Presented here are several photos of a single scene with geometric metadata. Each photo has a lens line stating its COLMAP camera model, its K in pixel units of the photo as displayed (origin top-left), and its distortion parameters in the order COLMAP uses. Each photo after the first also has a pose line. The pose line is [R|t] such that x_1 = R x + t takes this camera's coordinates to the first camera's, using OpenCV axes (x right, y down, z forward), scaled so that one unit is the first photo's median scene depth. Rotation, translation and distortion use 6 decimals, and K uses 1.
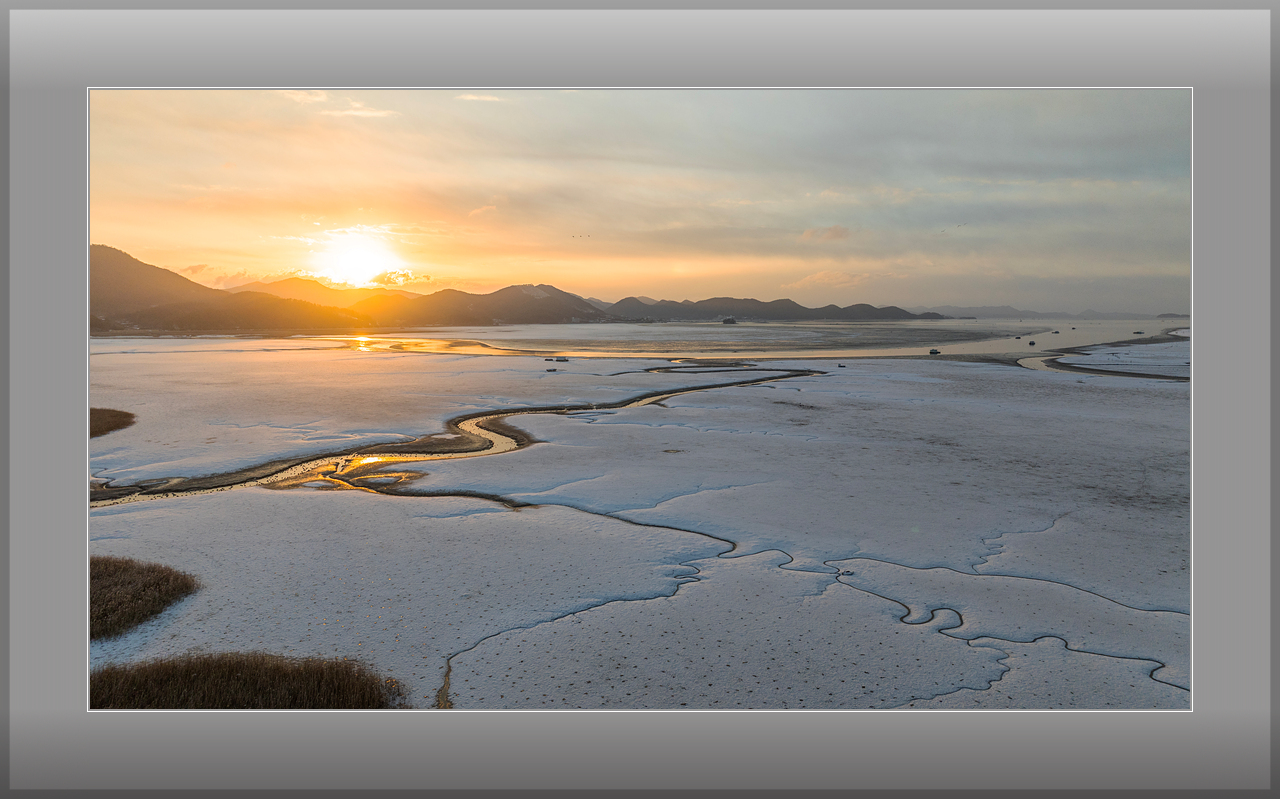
lens RADIAL K [[774.7, 0, 640.8], [0, 774.7, 399.3], [0, 0, 1]] dist [-0.018574, 0.000925]
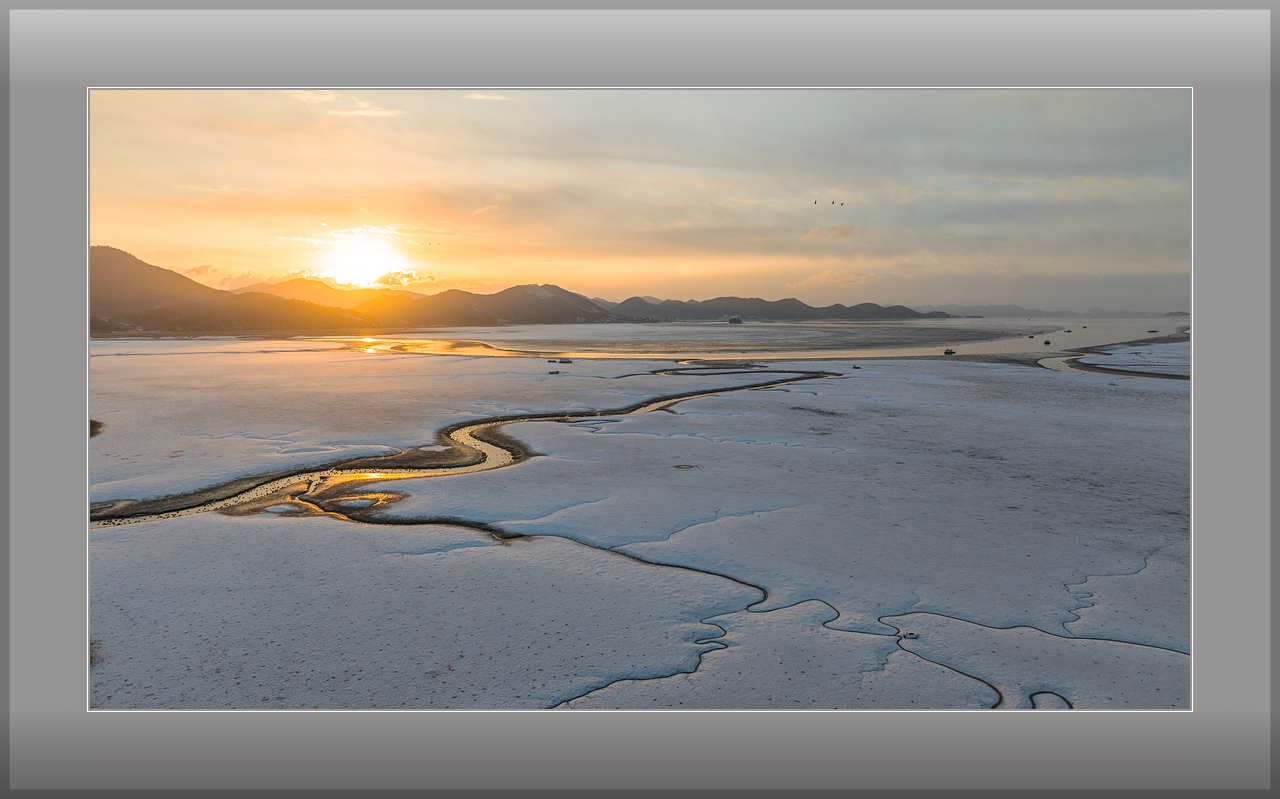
lens RADIAL K [[774.7, 0, 640.8], [0, 774.7, 399.3], [0, 0, 1]] dist [-0.018574, 0.000925]
pose [[0.999974, -0.002042, -0.006893, -0.002283], [0.002044, 0.999998, 0.000246, -0.007273], [0.006893, -0.000260, 0.999976, 0.066905]]
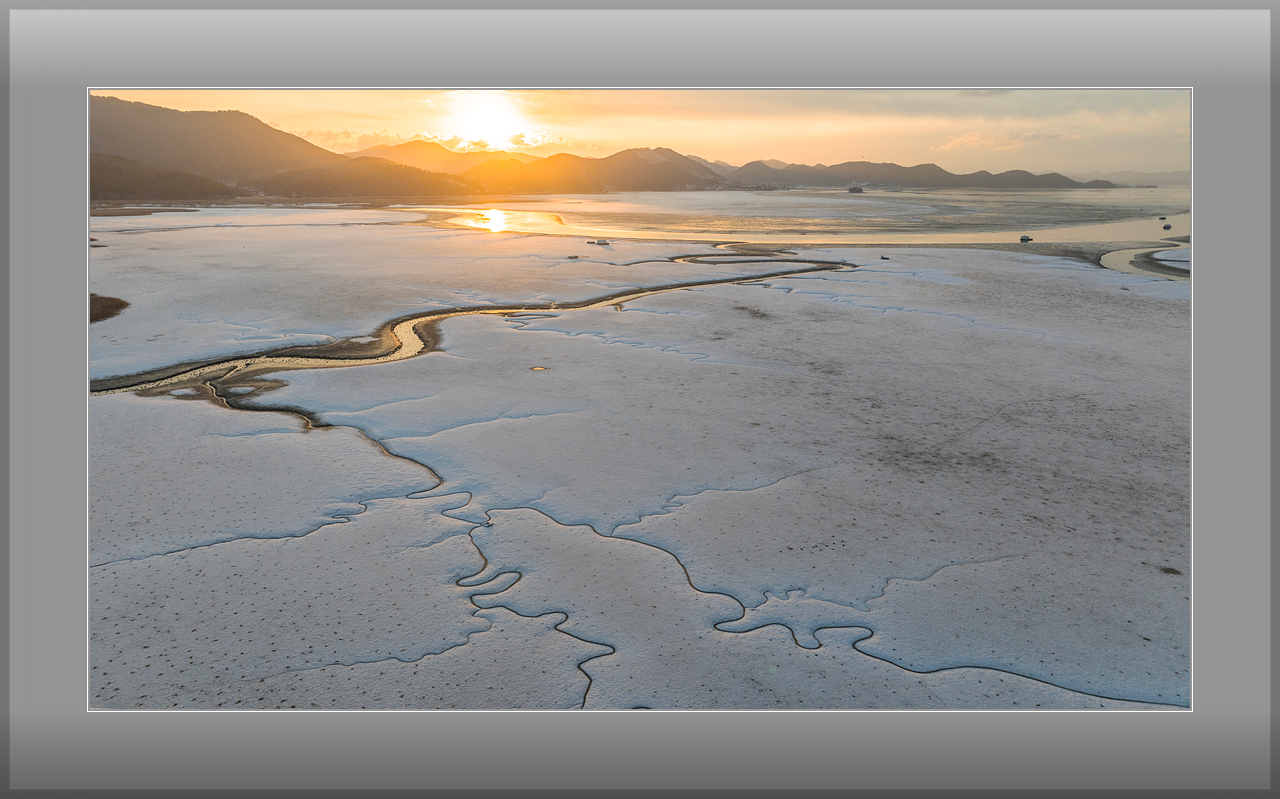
lens RADIAL K [[793.2, 0, 634.0], [0, 793.2, 397.1], [0, 0, 1]] dist [-0.019295, -0.000324]
pose [[0.985585, 0.049169, -0.161881, 0.213892], [-0.022644, 0.986565, 0.161791, -0.042850], [0.167661, -0.155793, 0.973457, 0.003025]]
